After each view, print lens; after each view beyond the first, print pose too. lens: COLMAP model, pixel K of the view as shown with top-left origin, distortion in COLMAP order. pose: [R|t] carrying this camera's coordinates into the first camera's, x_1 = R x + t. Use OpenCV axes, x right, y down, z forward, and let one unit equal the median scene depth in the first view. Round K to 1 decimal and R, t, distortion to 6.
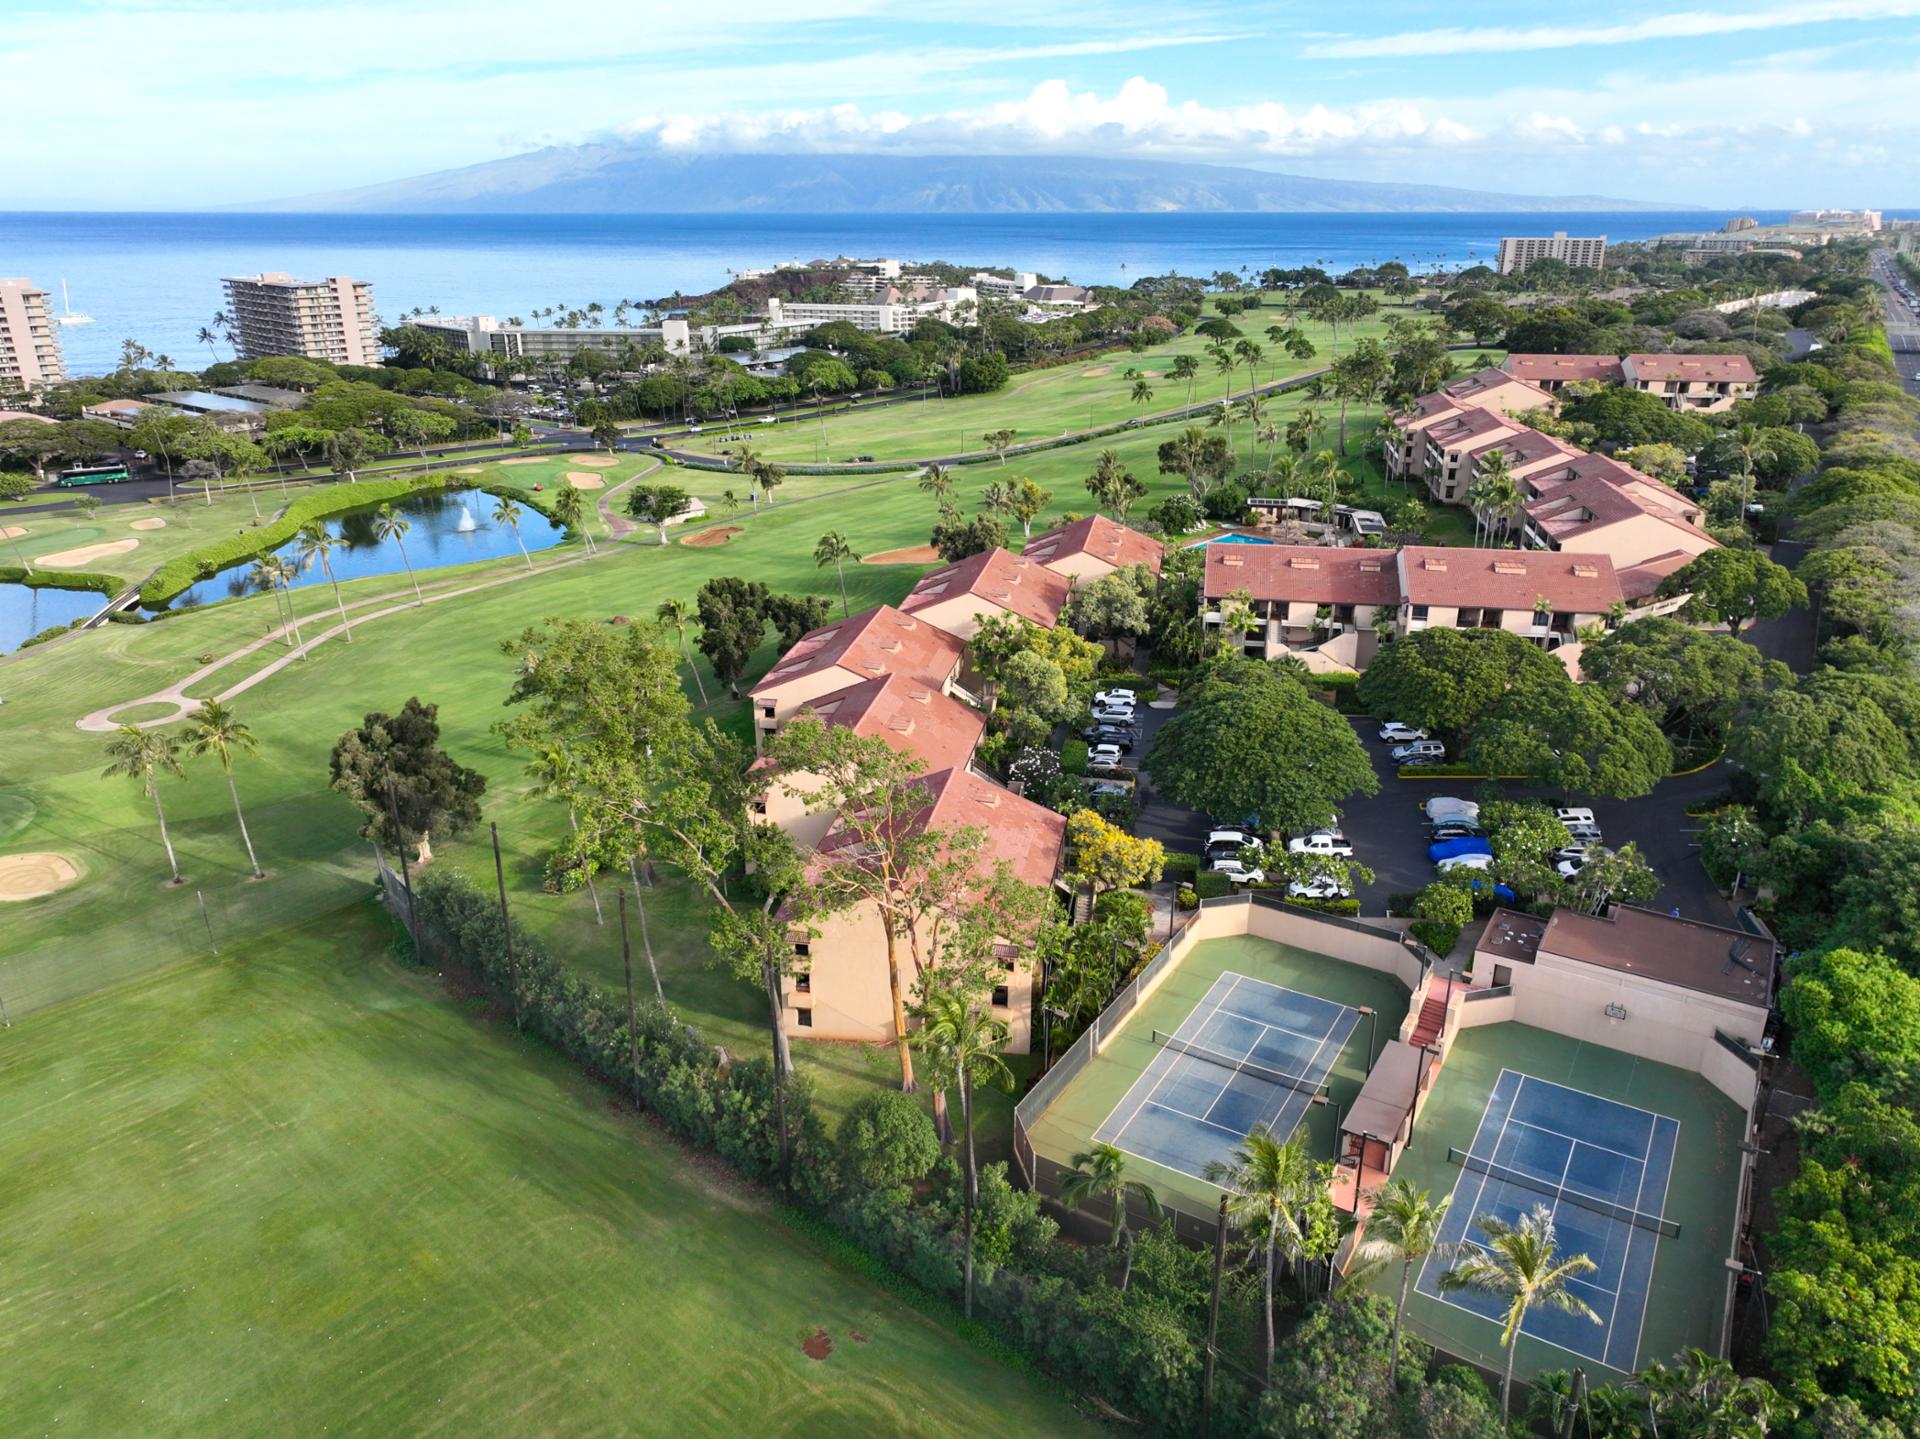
lens RADIAL K [[1344.3, 0, 959.7], [0, 1344.3, 719.4], [0, 0, 1]] dist [0.002496, 0.014398]
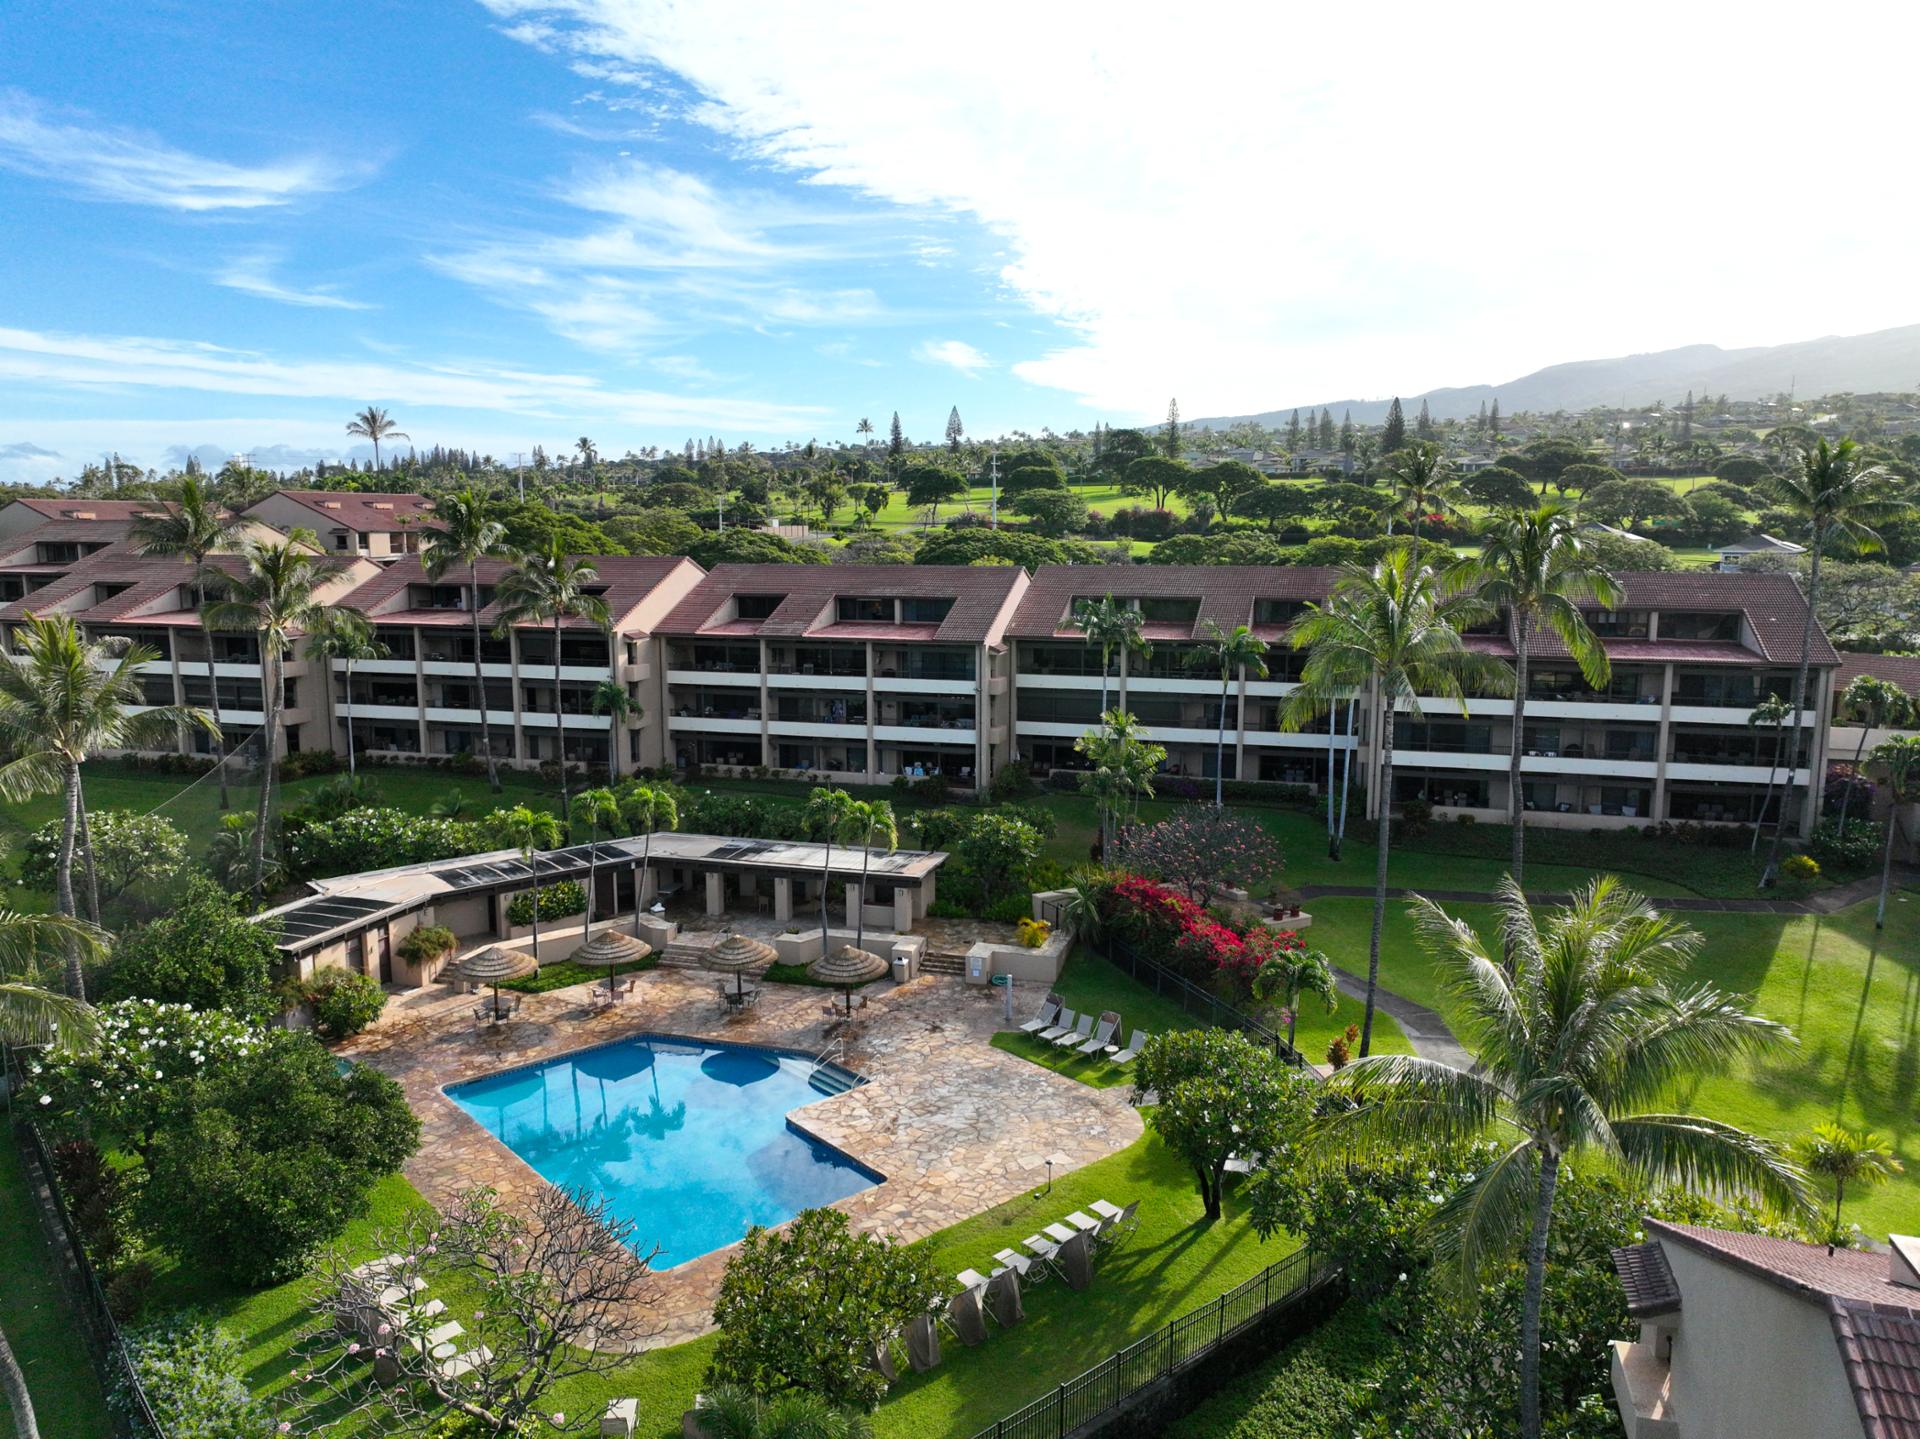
lens RADIAL K [[1344.3, 0, 961.0], [0, 1344.3, 724.6], [0, 0, 1]] dist [0.002496, 0.014398]
pose [[0.113883, -0.149769, 0.982140, 0.014442], [0.354509, 0.929620, 0.100654, -0.177696], [-0.928092, 0.336715, 0.158962, 0.848786]]
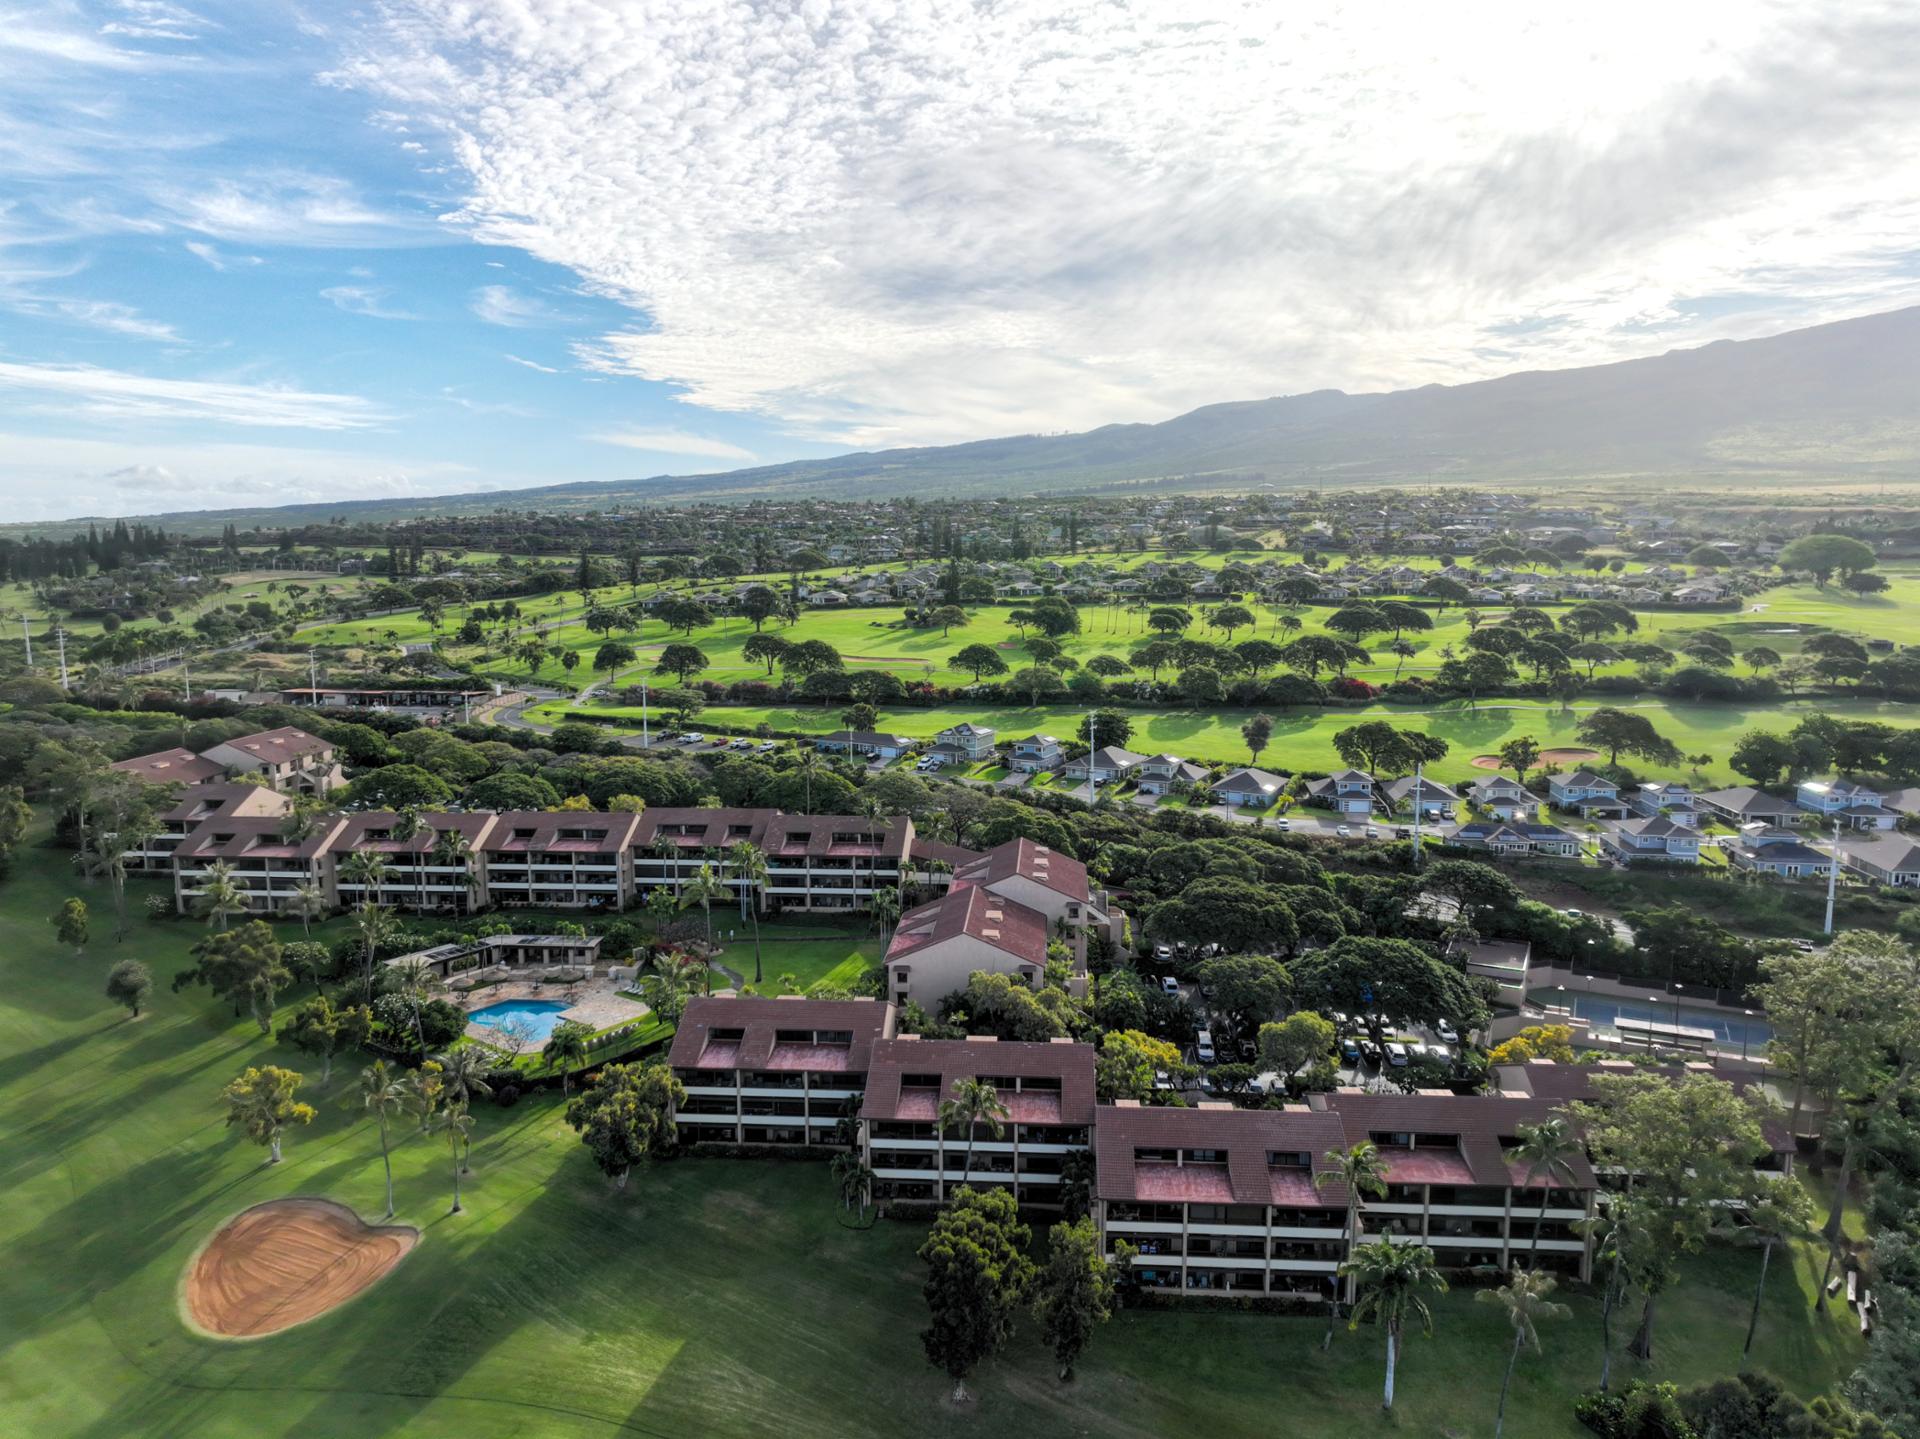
lens RADIAL K [[1344.3, 0, 953.4], [0, 1344.3, 705.5], [0, 0, 1]] dist [0.002496, 0.014398]
pose [[-0.101808, -0.119899, 0.987552, -0.541548], [0.357050, 0.922162, 0.148769, -0.304208], [-0.928521, 0.367751, -0.051073, 0.693571]]
